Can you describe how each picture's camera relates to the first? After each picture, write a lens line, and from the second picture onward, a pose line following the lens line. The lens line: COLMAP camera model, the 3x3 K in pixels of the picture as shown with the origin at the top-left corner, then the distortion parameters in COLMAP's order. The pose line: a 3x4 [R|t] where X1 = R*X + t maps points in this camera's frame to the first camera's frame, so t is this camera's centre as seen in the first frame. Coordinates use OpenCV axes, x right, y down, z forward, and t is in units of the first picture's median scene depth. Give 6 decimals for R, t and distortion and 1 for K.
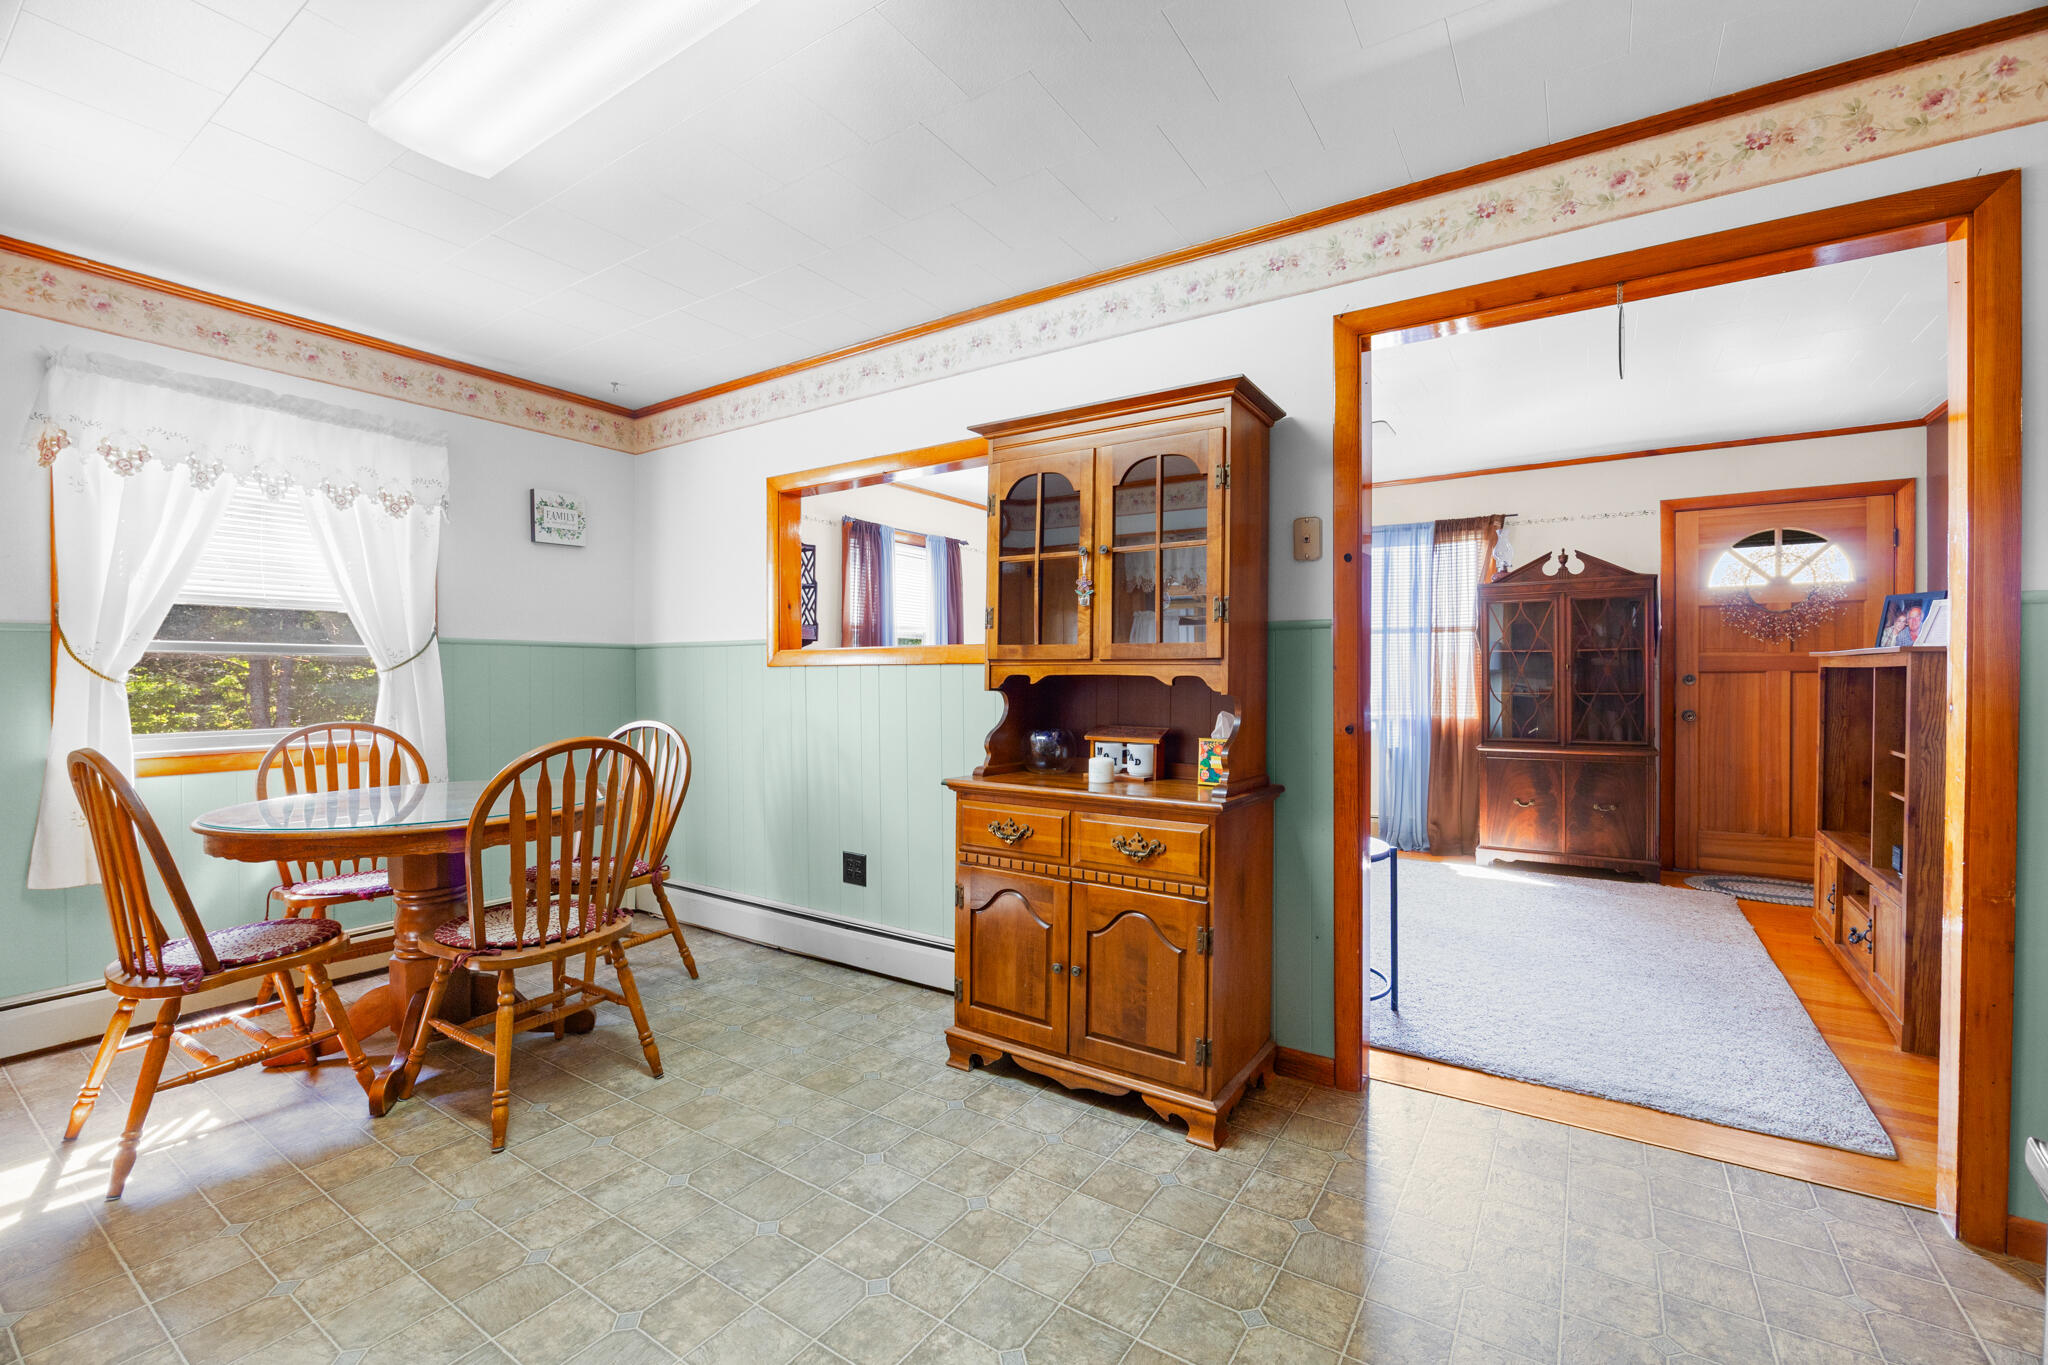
lens RADIAL K [[856.6, 0, 1037.2], [0, 856.6, 681.8], [0, 0, 1]] dist [-0.011565, -0.000477]
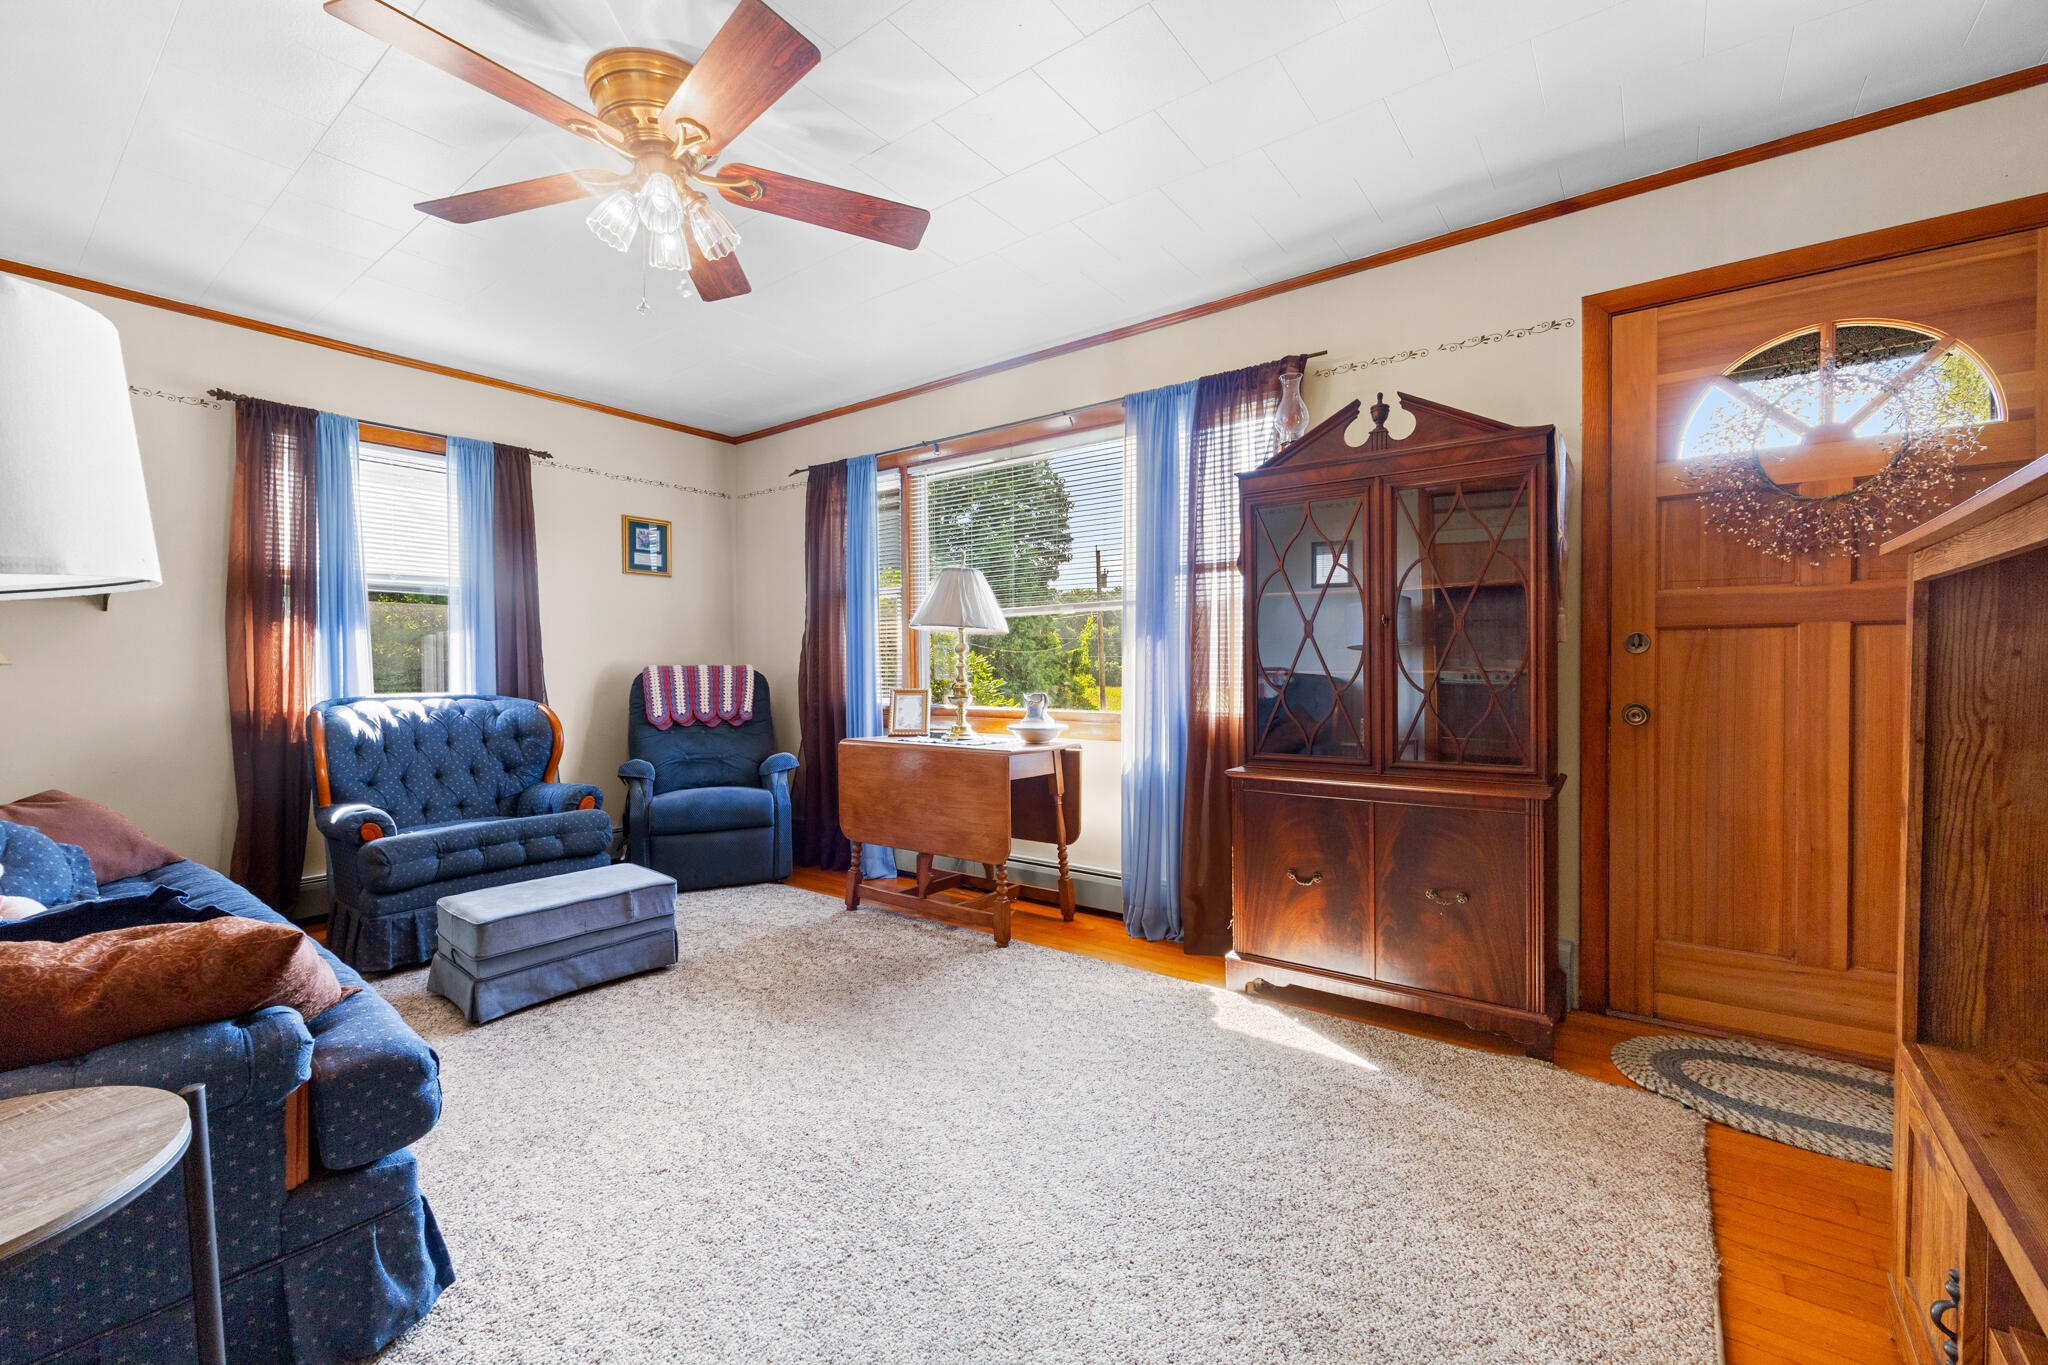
lens RADIAL K [[833.9, 0, 1027.8], [0, 833.9, 682.6], [0, 0, 1]] dist [-0.000253, -0.000100]
pose [[0.996797, -0.000399, -0.079969, 0.459014], [0.001115, 0.999960, 0.008912, 0.016534], [0.079962, -0.008972, 0.996758, 0.490509]]
